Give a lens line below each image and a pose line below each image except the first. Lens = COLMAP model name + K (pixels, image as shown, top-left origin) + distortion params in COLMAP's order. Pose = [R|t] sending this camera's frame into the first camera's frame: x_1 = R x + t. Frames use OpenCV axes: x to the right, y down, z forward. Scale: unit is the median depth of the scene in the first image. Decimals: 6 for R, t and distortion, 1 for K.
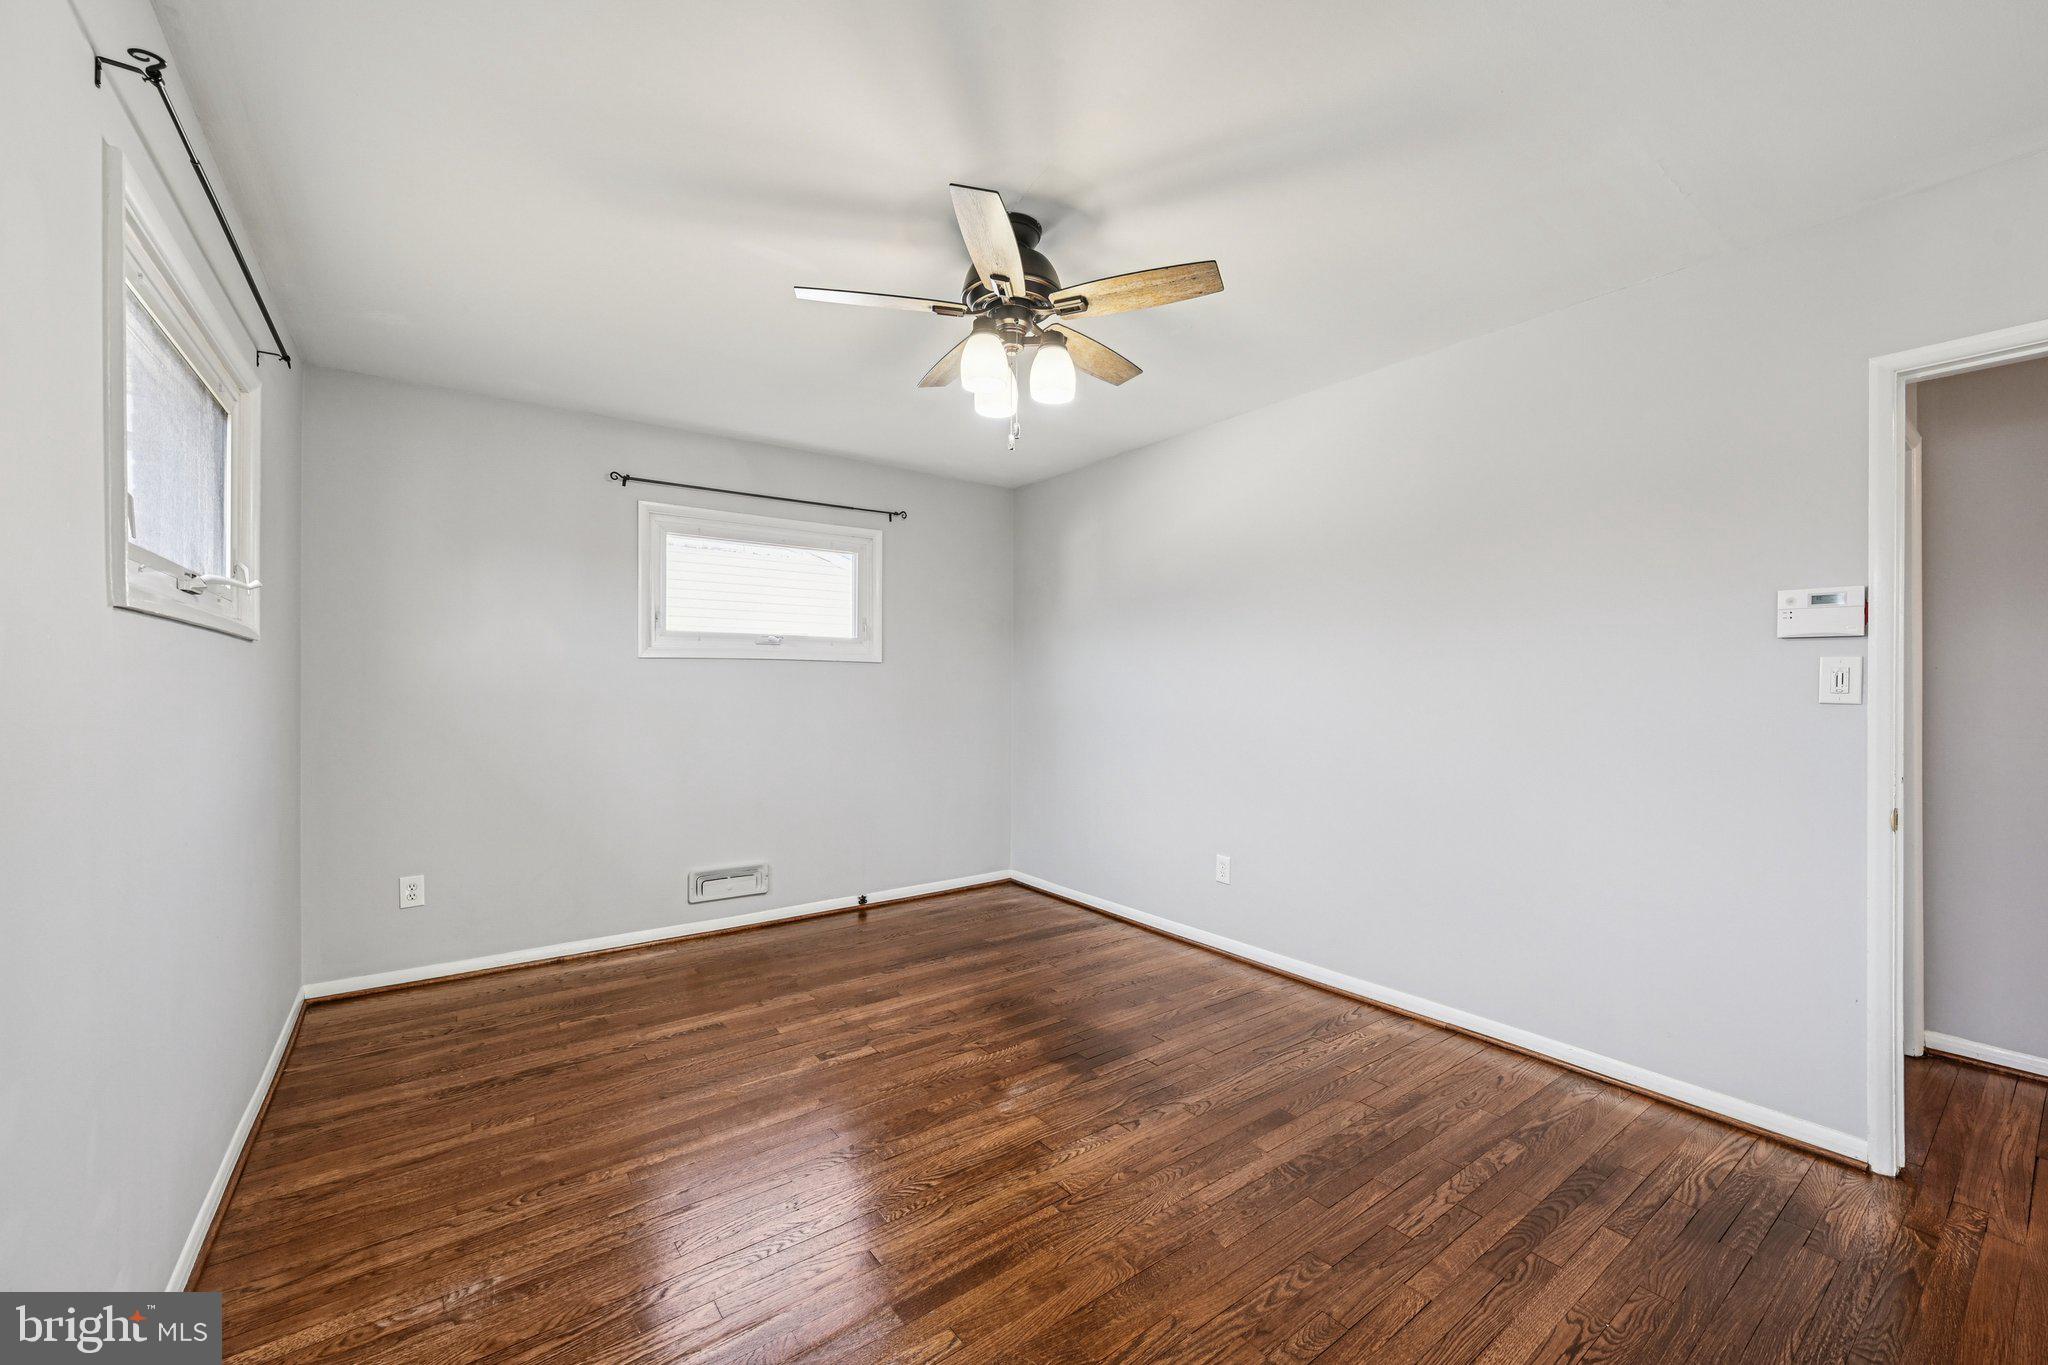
lens RADIAL K [[807.6, 0, 1029.3], [0, 807.6, 689.3], [0, 0, 1]] dist [-0.001993, -0.000309]
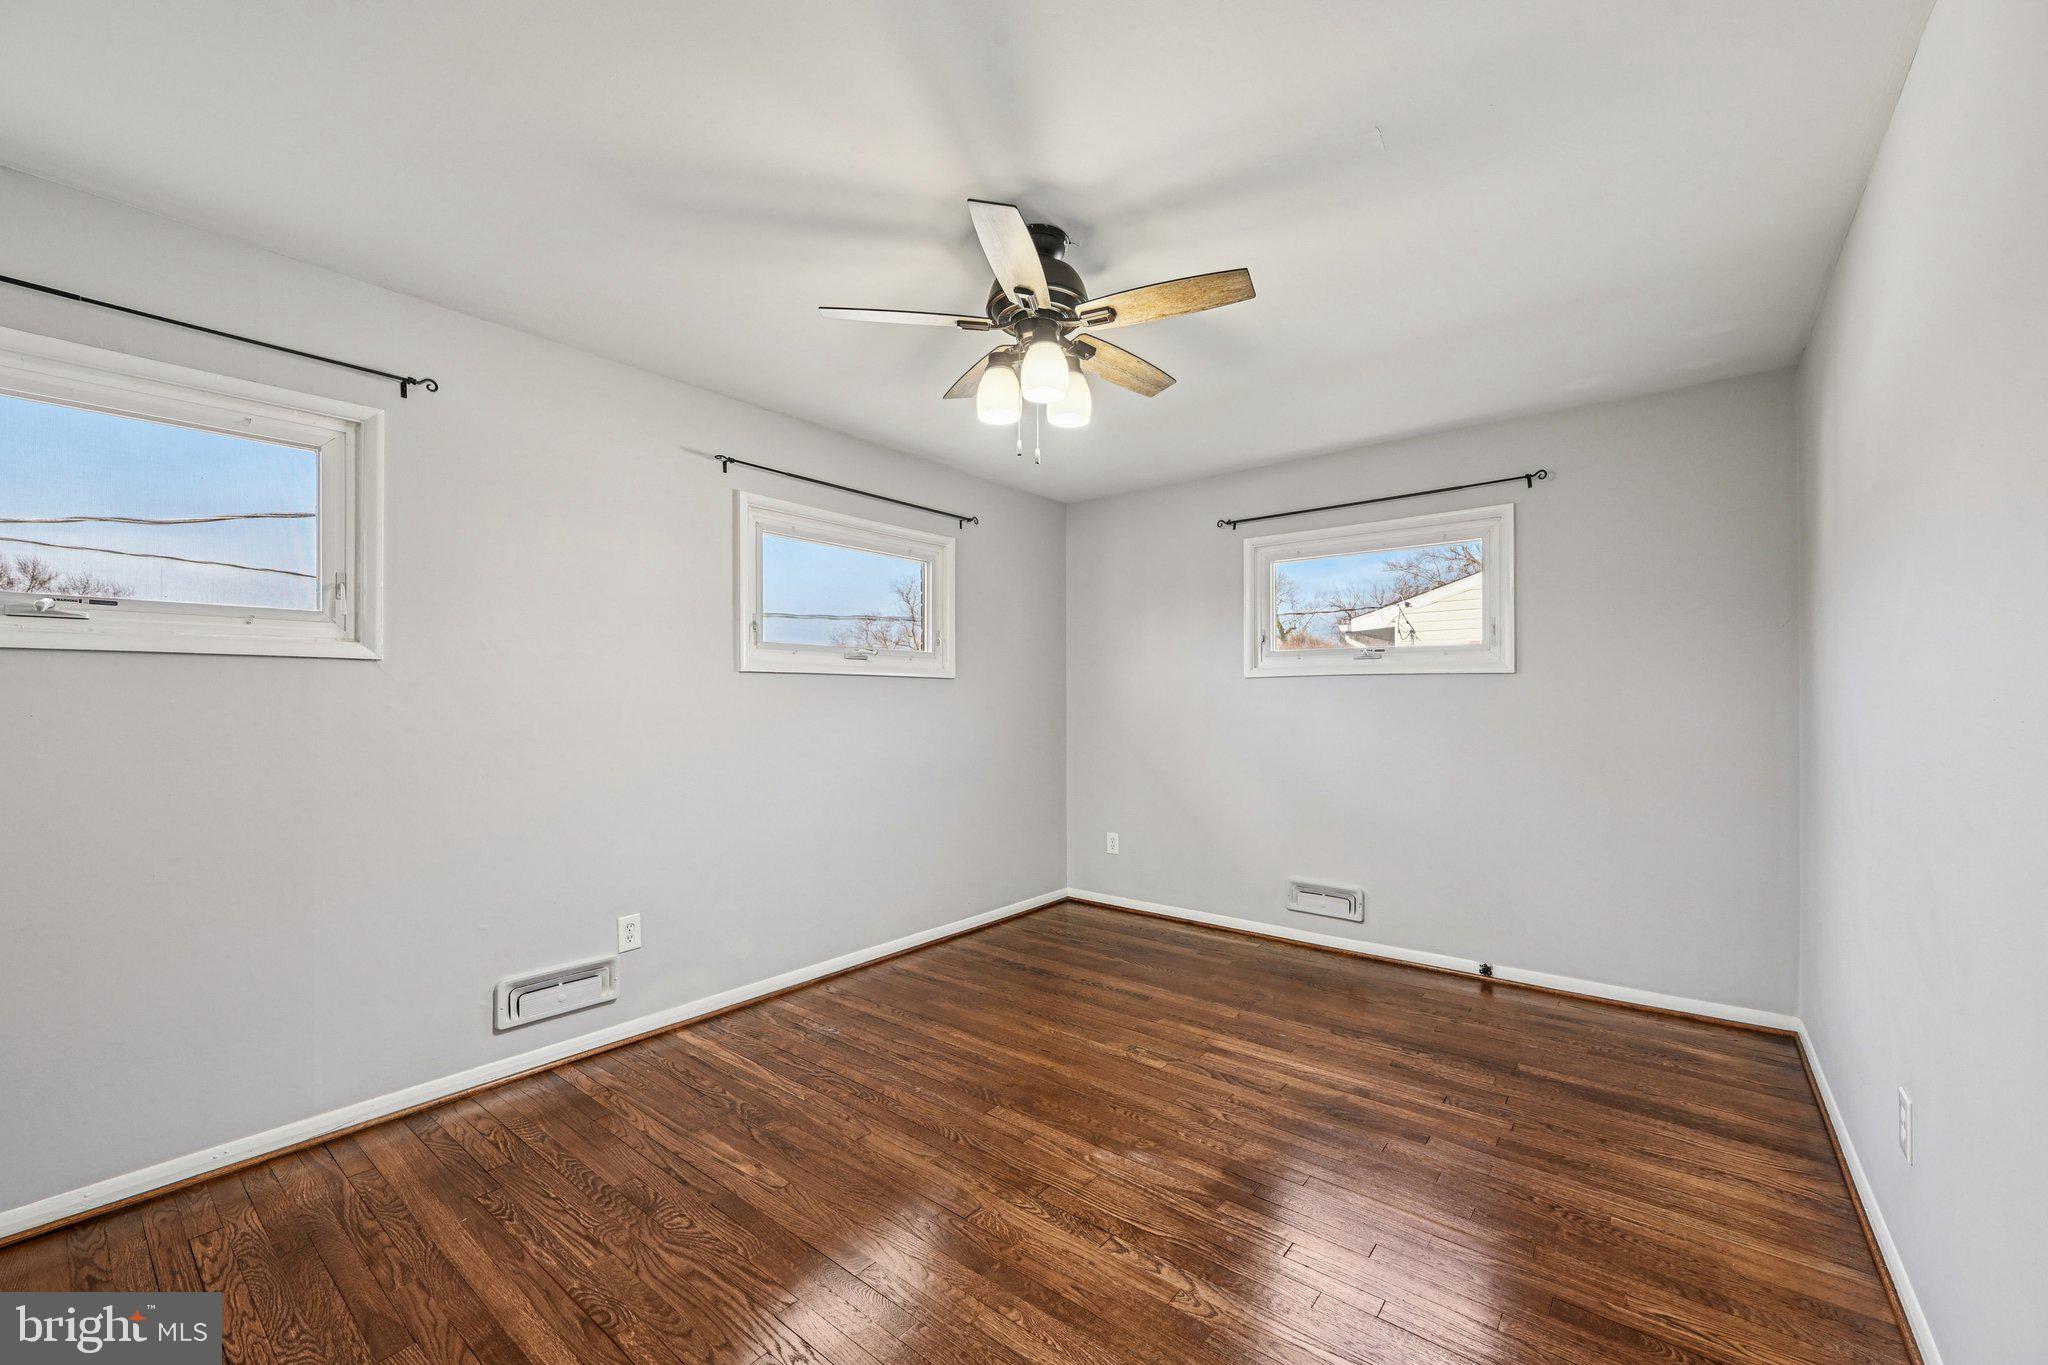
lens RADIAL K [[807.6, 0, 1040.3], [0, 807.6, 693.2], [0, 0, 1]] dist [-0.001993, -0.000309]
pose [[0.263086, -0.009313, -0.964728, 0.681447], [-0.006270, 0.999916, -0.011362, -0.002383], [0.964752, 0.009038, 0.263005, 0.544960]]
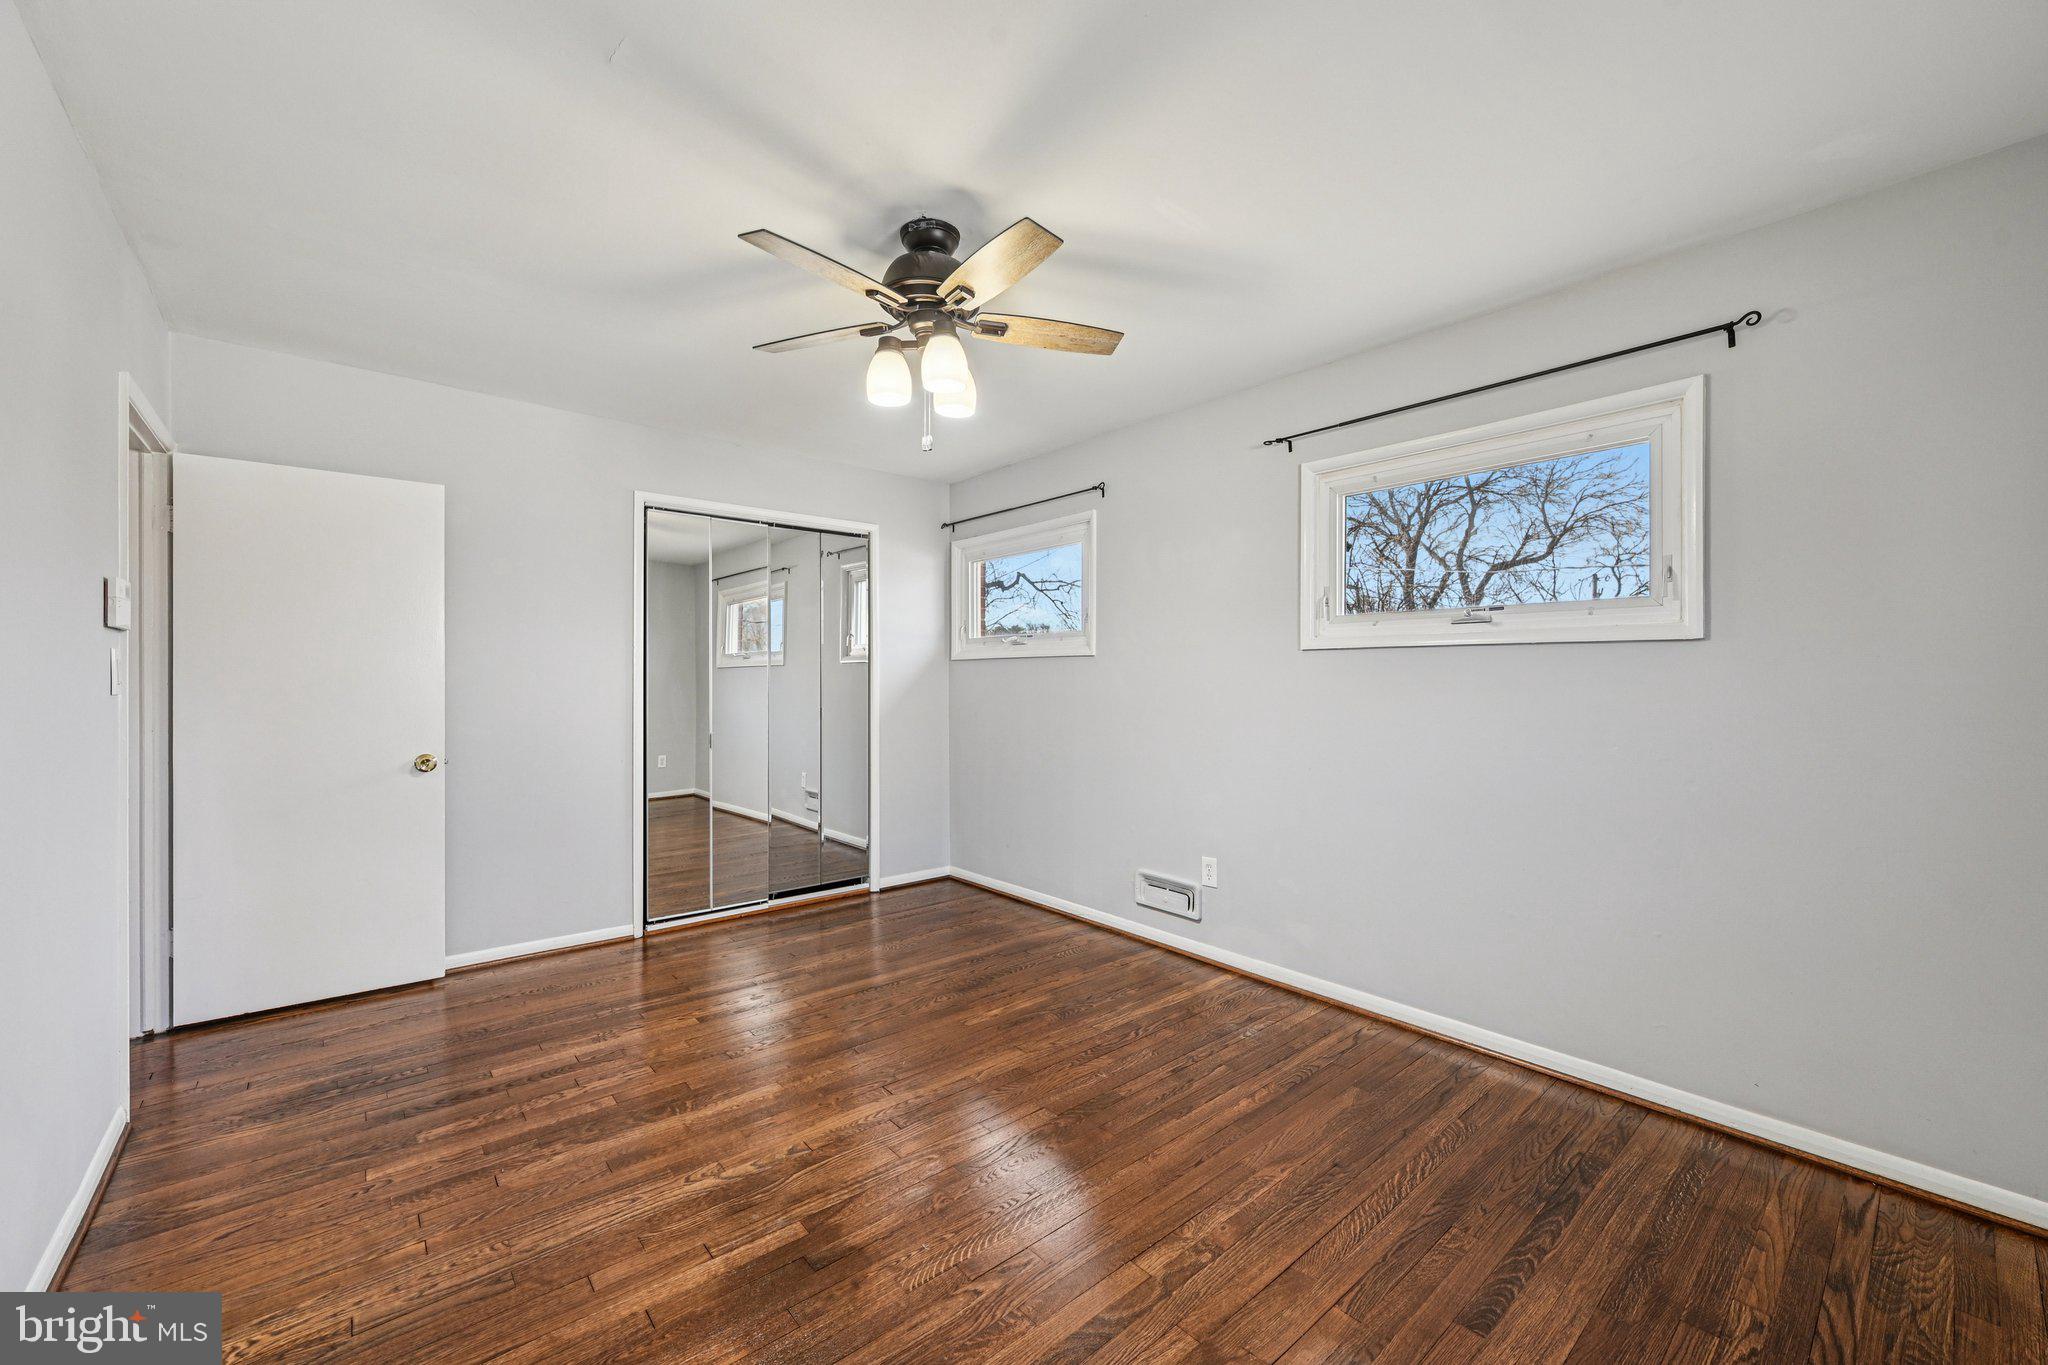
lens RADIAL K [[807.6, 0, 1028.4], [0, 807.6, 682.2], [0, 0, 1]] dist [-0.001993, -0.000309]
pose [[-0.997662, -0.002766, -0.068281, -0.056990], [-0.003429, 0.999948, 0.009596, -0.008437], [0.068251, 0.009808, -0.997620, 1.491593]]
